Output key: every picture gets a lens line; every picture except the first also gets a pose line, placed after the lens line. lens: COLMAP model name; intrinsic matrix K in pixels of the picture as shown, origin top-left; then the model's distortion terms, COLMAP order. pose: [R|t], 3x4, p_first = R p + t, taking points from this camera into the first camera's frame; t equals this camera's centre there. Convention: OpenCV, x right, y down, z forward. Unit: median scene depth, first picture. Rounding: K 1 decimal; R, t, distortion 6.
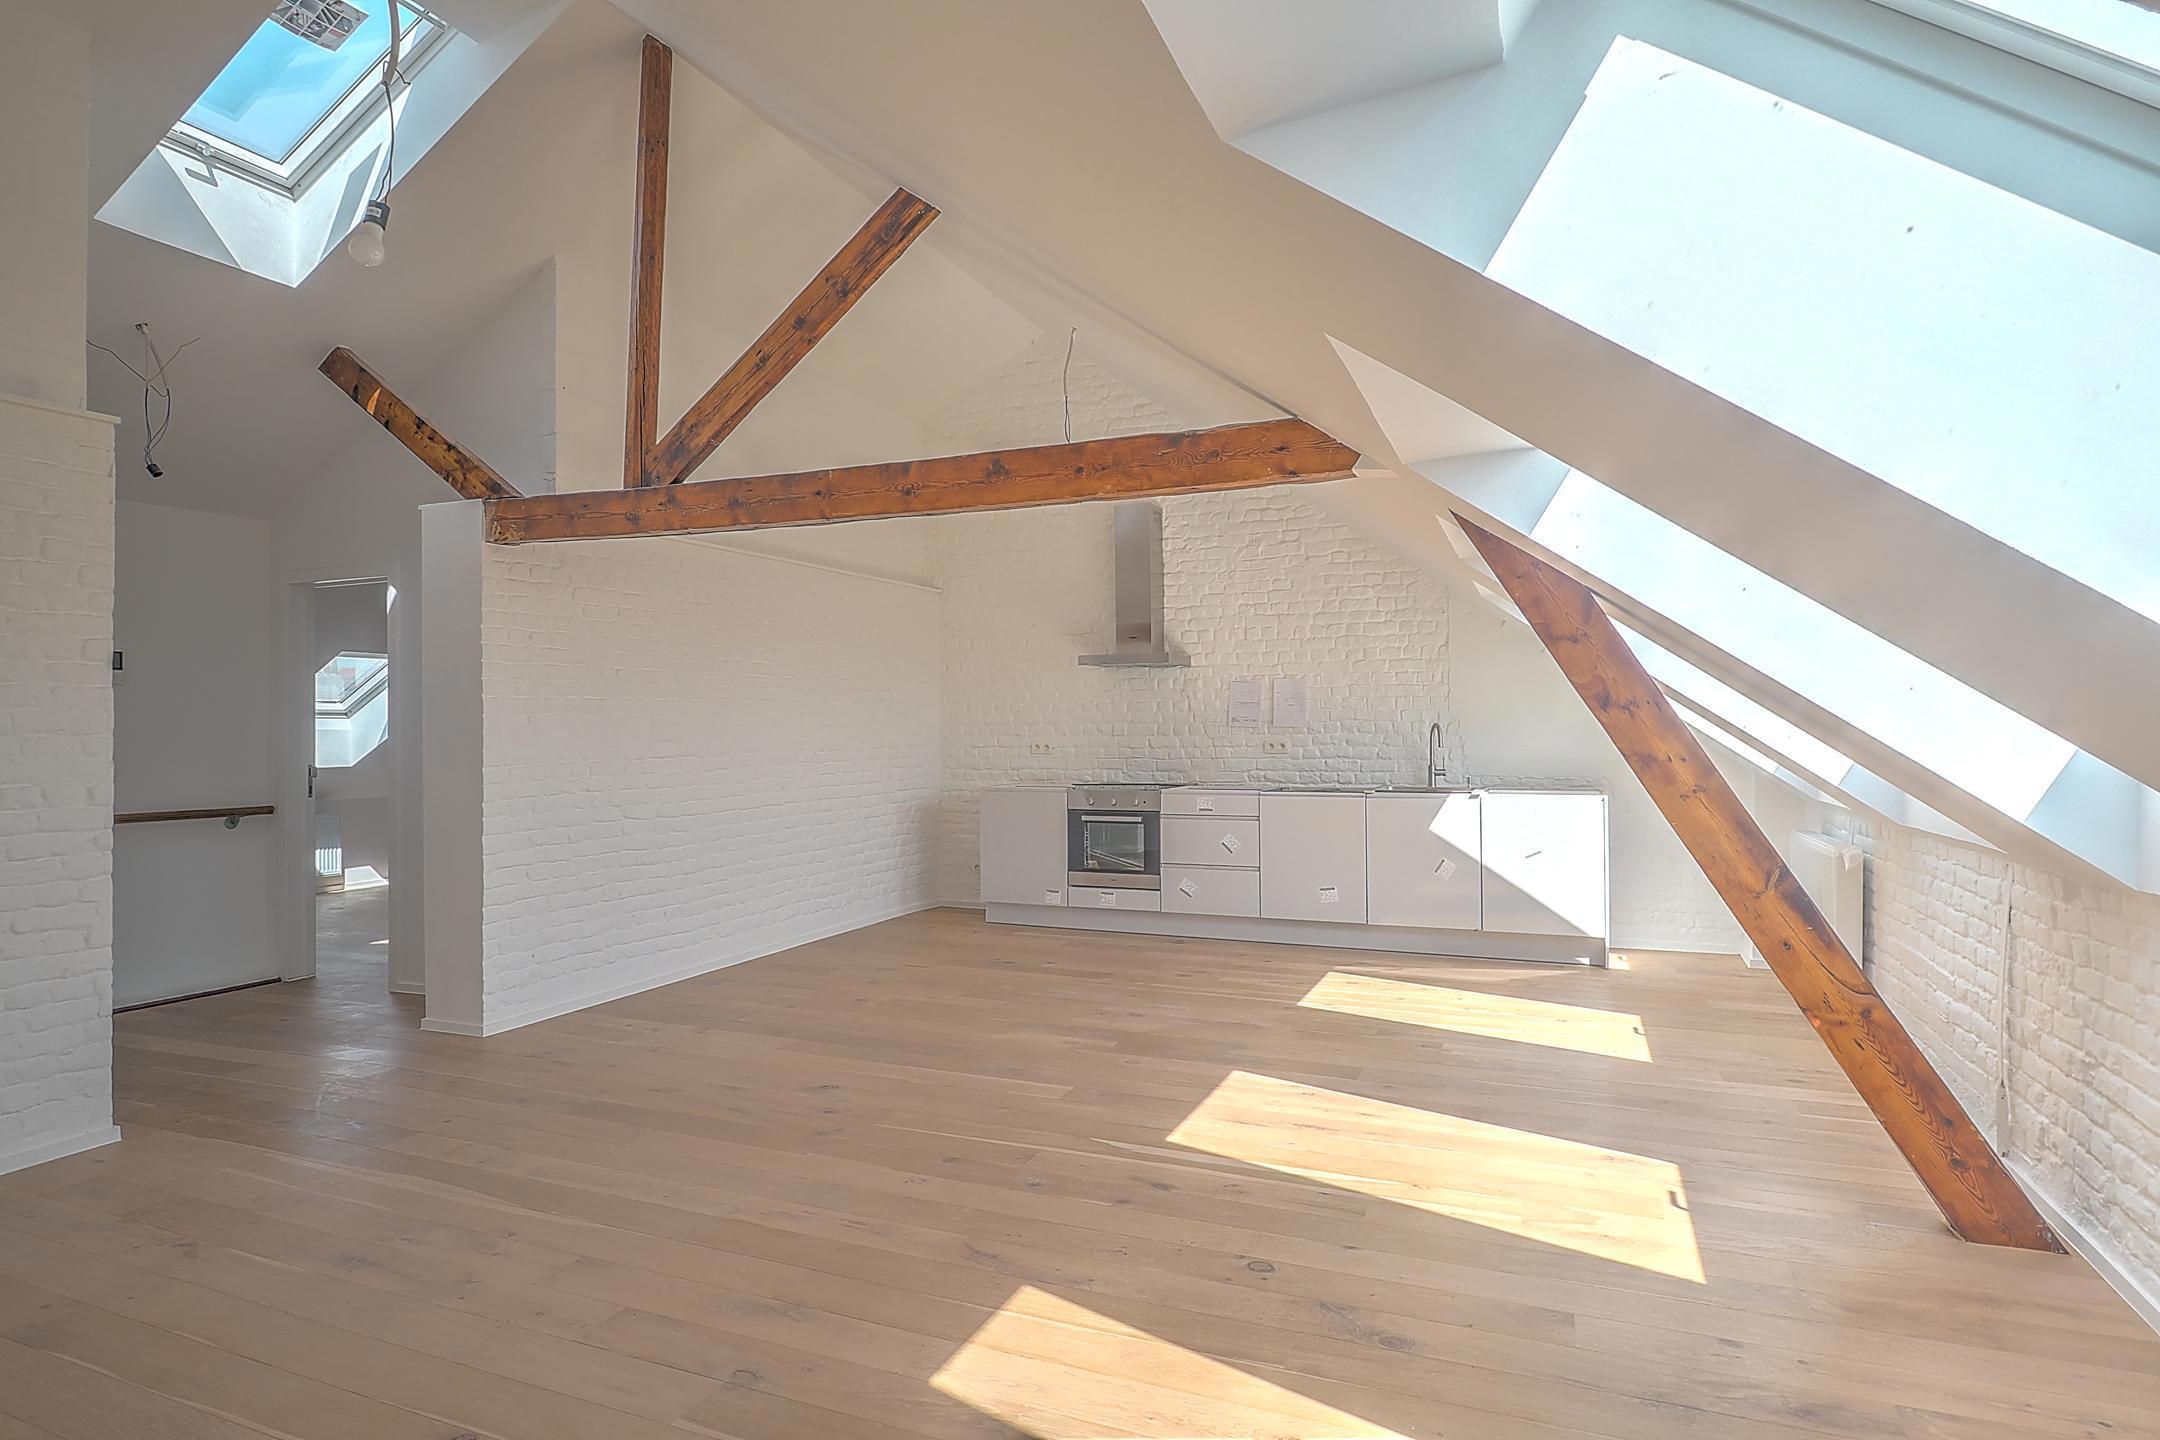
lens RADIAL K [[1175.8, 0, 1057.3], [0, 1175.8, 725.5], [0, 0, 1]] dist [-0.019369, -0.001188]
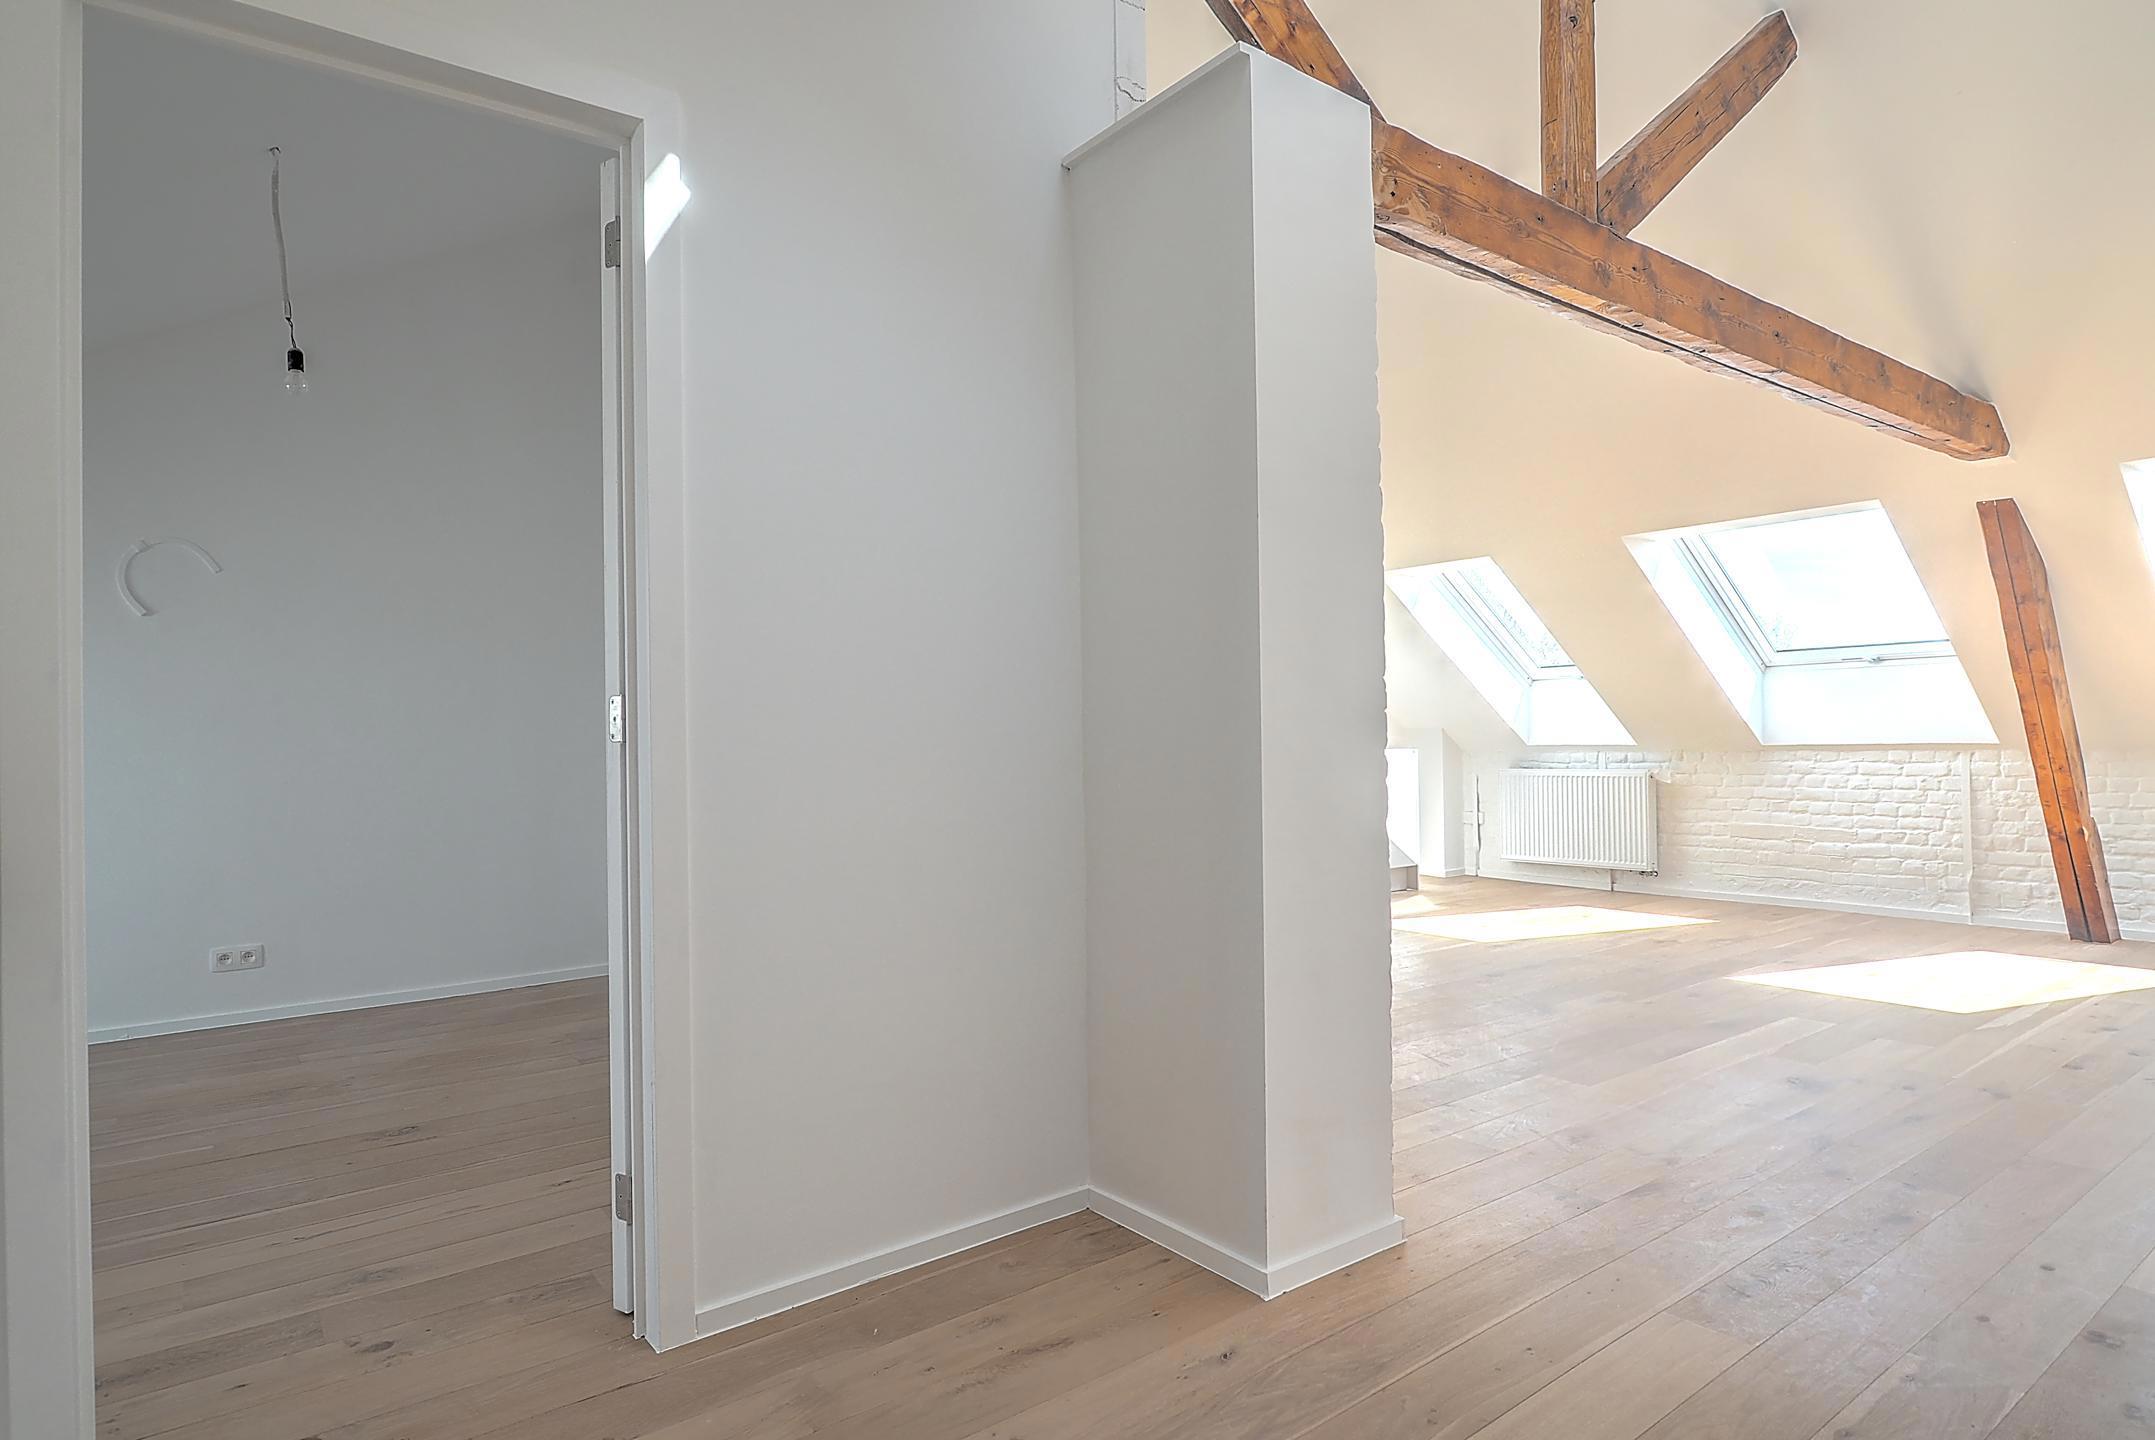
lens RADIAL K [[1173.1, 0, 1054.8], [0, 1173.1, 725.5], [0, 0, 1]] dist [-0.019369, -0.001188]
pose [[0.503300, 0.008023, 0.864074, -0.671518], [0.009077, 0.999853, -0.014571, 0.043093], [-0.864064, 0.015177, 0.503153, 0.617475]]
